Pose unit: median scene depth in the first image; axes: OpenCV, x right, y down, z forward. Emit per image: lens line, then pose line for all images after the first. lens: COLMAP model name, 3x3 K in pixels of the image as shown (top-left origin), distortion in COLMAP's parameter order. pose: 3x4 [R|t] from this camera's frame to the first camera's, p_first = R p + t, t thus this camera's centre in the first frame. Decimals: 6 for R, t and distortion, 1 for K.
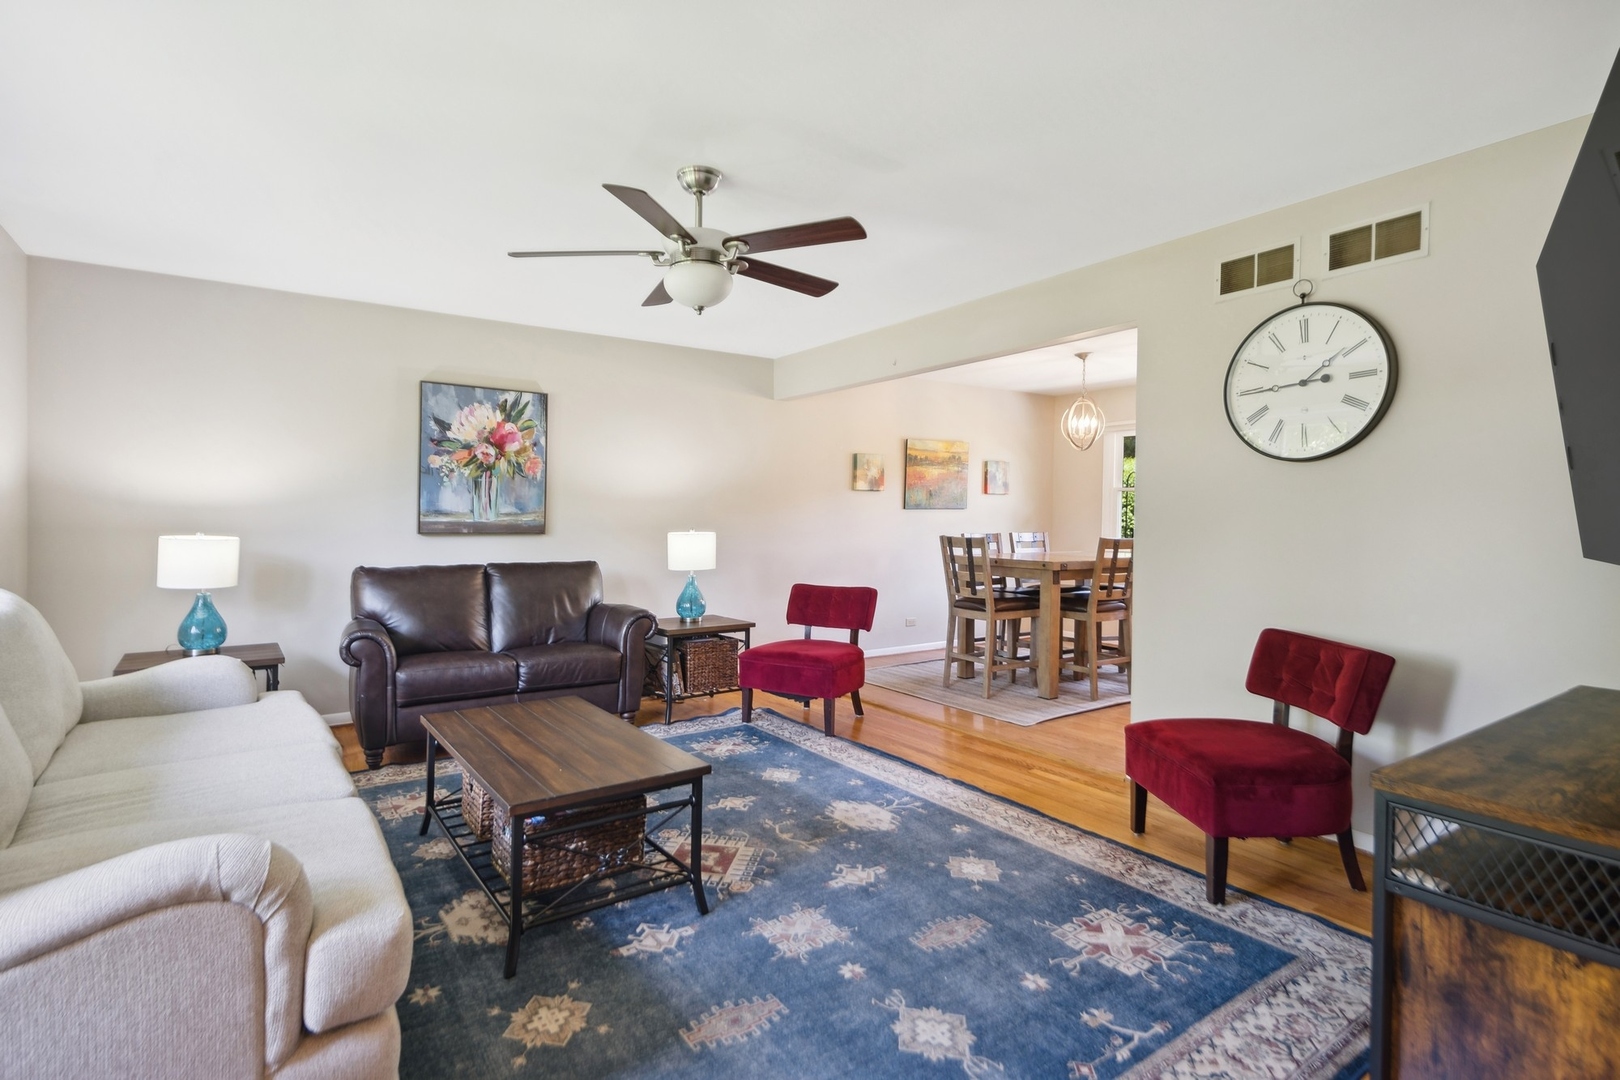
lens RADIAL K [[815.0, 0, 804.0], [0, 815.0, 533.3], [0, 0, 1]] dist [0.003036, -0.005775]
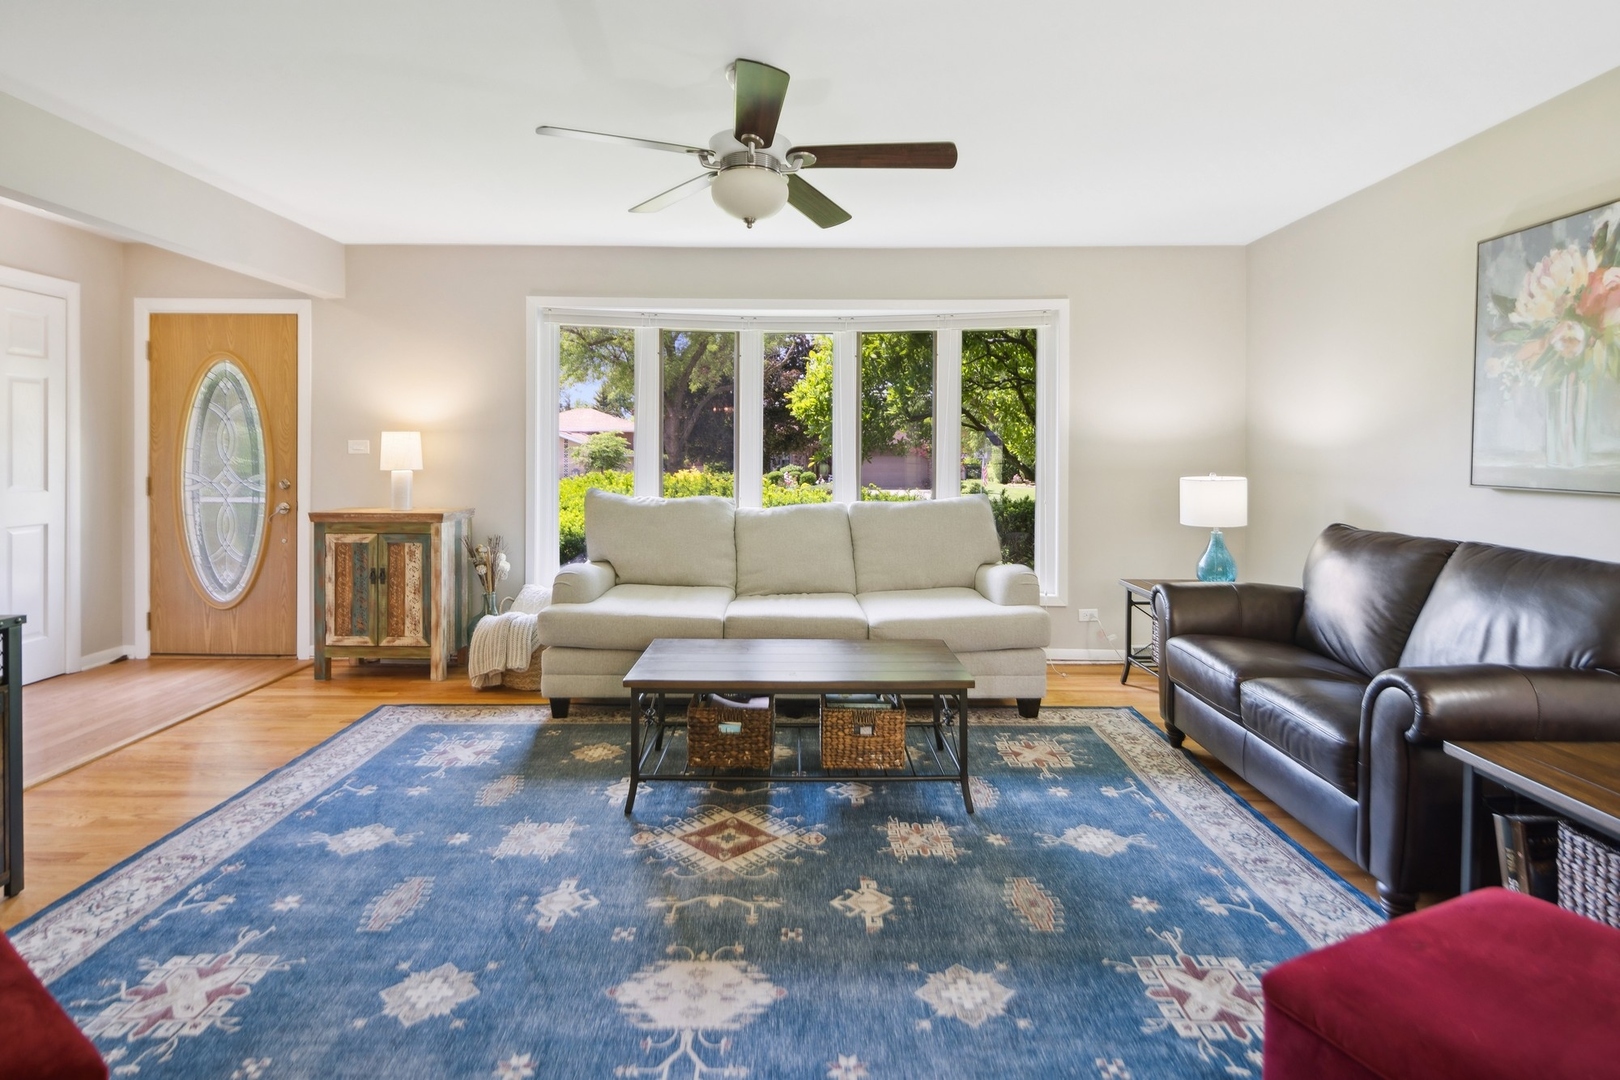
lens RADIAL K [[815.0, 0, 820.6], [0, 815.0, 452.2], [0, 0, 1]] dist [0.003036, -0.005775]
pose [[-0.574138, -0.005839, -0.818738, 0.538335], [-0.018505, 0.999812, 0.005846, -0.032788], [0.818550, 0.018508, -0.574138, 1.545156]]
